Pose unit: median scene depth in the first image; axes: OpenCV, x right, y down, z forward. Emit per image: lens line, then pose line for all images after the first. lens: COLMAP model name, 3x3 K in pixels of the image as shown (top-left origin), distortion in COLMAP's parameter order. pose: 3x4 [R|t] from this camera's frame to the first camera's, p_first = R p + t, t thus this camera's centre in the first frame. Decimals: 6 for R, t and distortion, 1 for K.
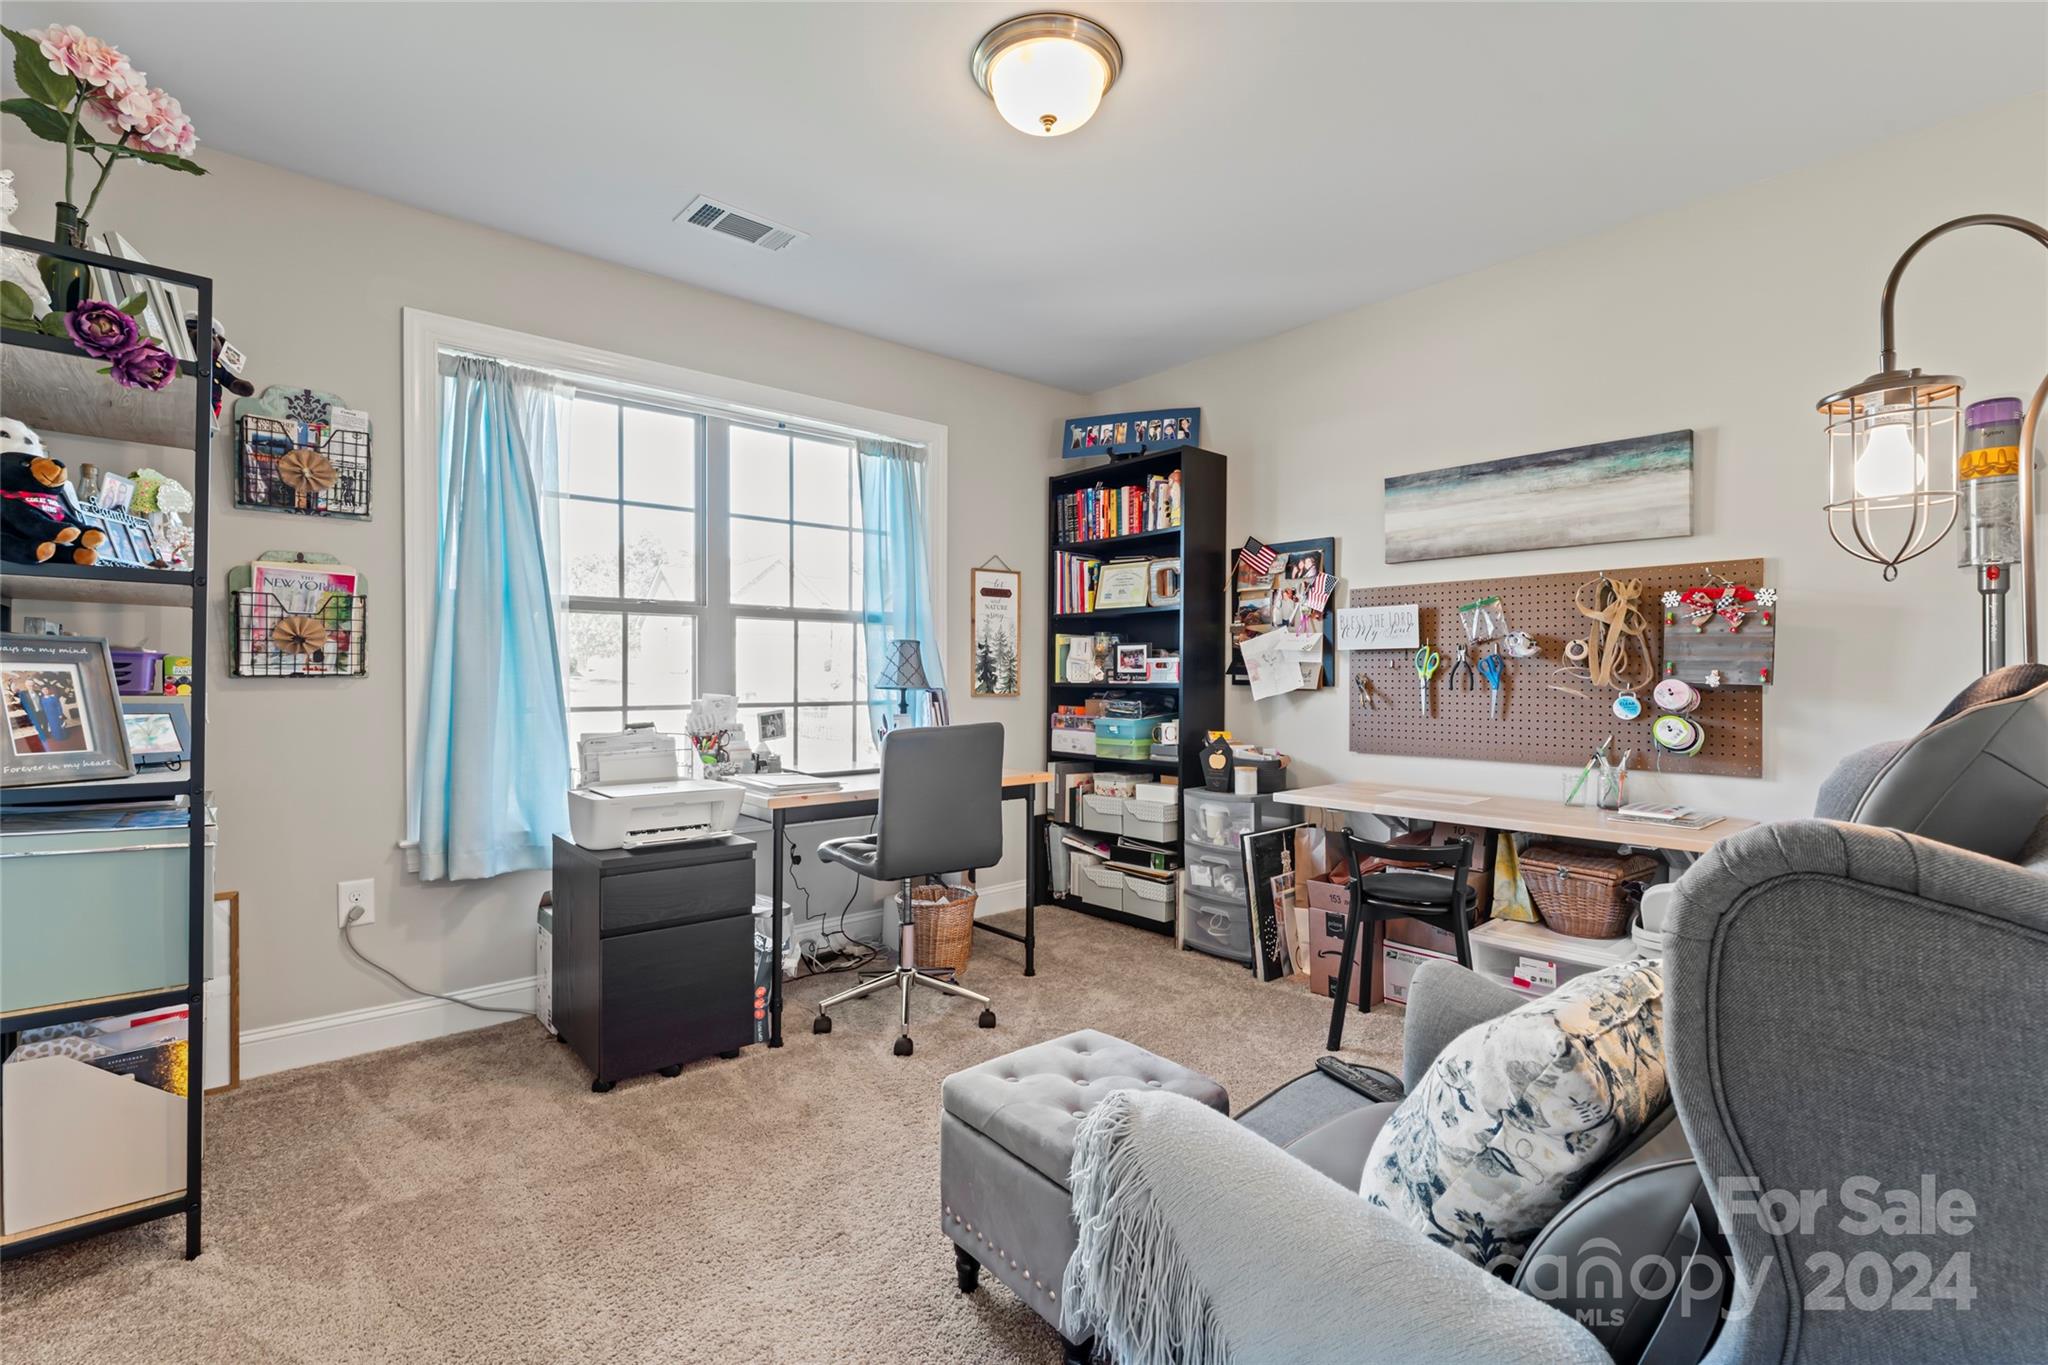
lens RADIAL K [[932.8, 0, 1024.0], [0, 932.8, 682.5], [0, 0, 1]] dist [0.000144, -0.000190]
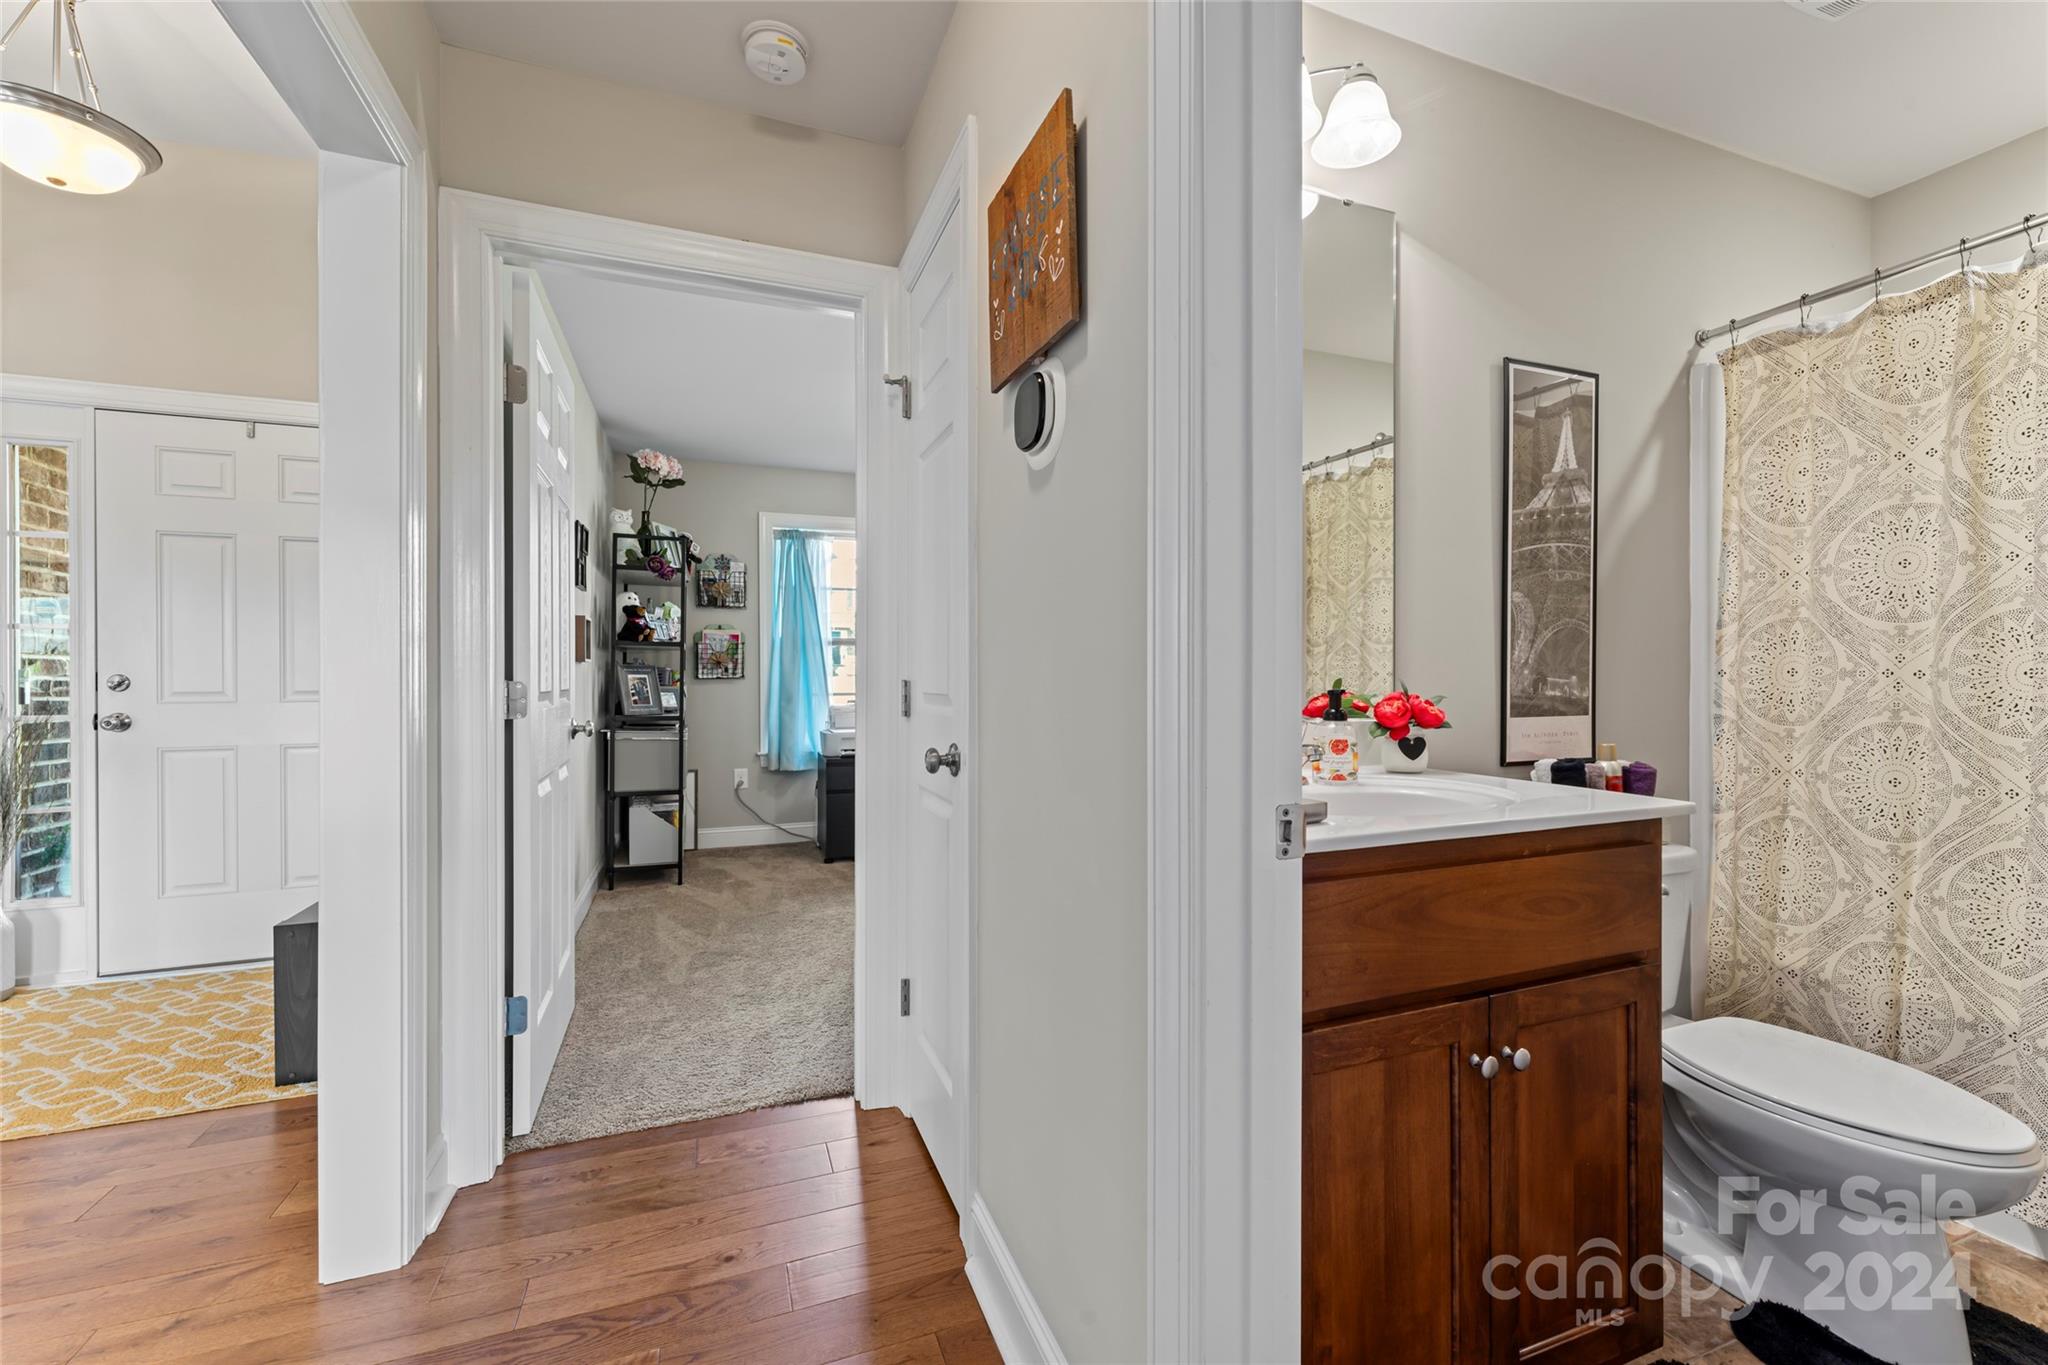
lens RADIAL K [[825.7, 0, 1021.3], [0, 825.7, 678.4], [0, 0, 1]] dist [-0.000367, 0.000674]
pose [[0.939873, -0.000294, -0.341524, 0.715284], [-0.000416, 0.999998, -0.002006, -0.003241], [0.341523, 0.002028, 0.939871, -0.764053]]
